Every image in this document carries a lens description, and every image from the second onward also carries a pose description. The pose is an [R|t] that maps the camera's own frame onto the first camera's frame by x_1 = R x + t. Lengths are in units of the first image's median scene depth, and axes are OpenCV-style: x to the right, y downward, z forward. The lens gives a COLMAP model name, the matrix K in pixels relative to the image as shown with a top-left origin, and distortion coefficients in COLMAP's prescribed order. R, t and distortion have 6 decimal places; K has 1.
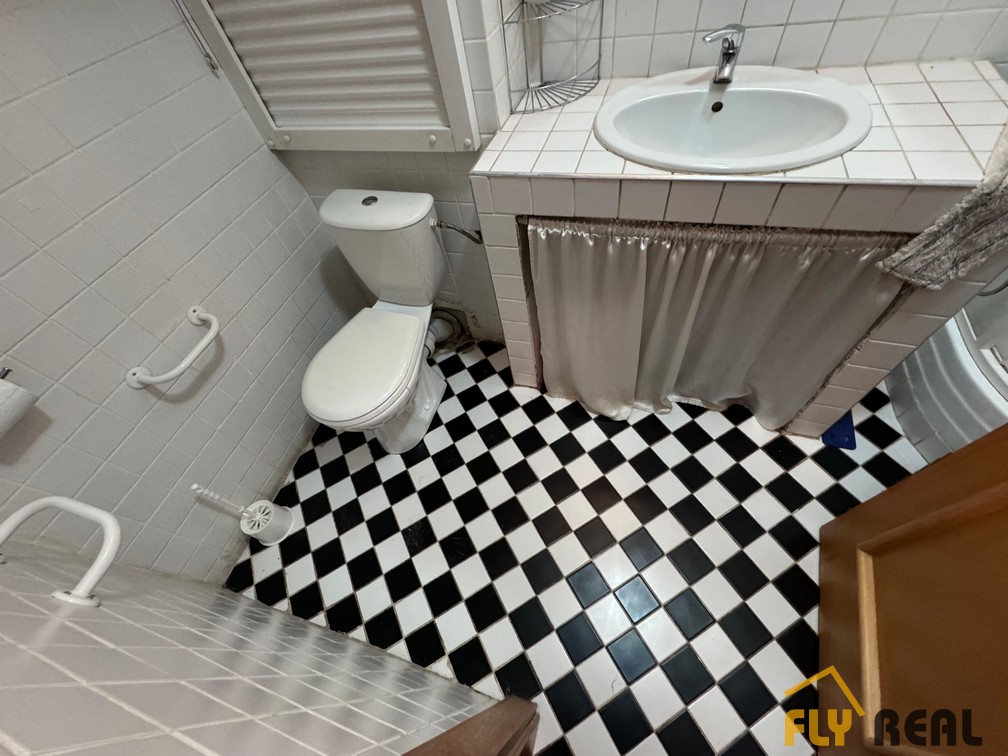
lens RADIAL K [[402.9, 0, 503.0], [0, 402.9, 375.9], [0, 0, 1]] dist [0.004972, 0.000975]
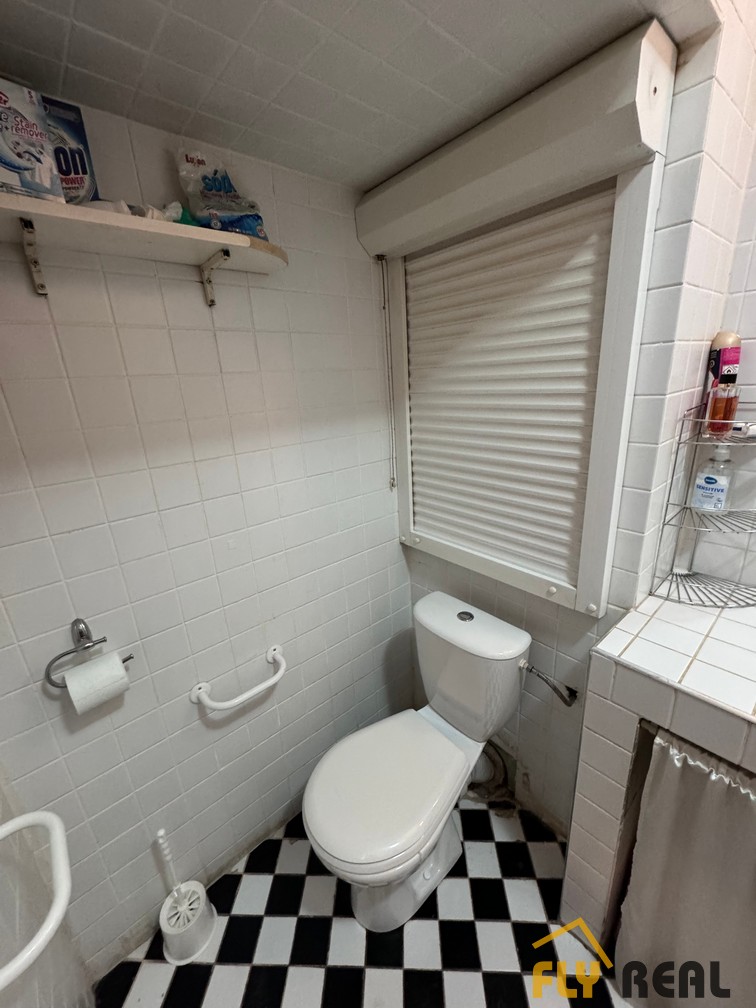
lens RADIAL K [[402.9, 0, 379.9], [0, 402.9, 504.6], [0, 0, 1]] dist [0.004972, 0.000975]
pose [[0.848721, 0.247269, -0.467474, -0.116253], [-0.462640, 0.775392, -0.429803, -0.126343], [0.256199, 0.581055, 0.772488, 0.016503]]
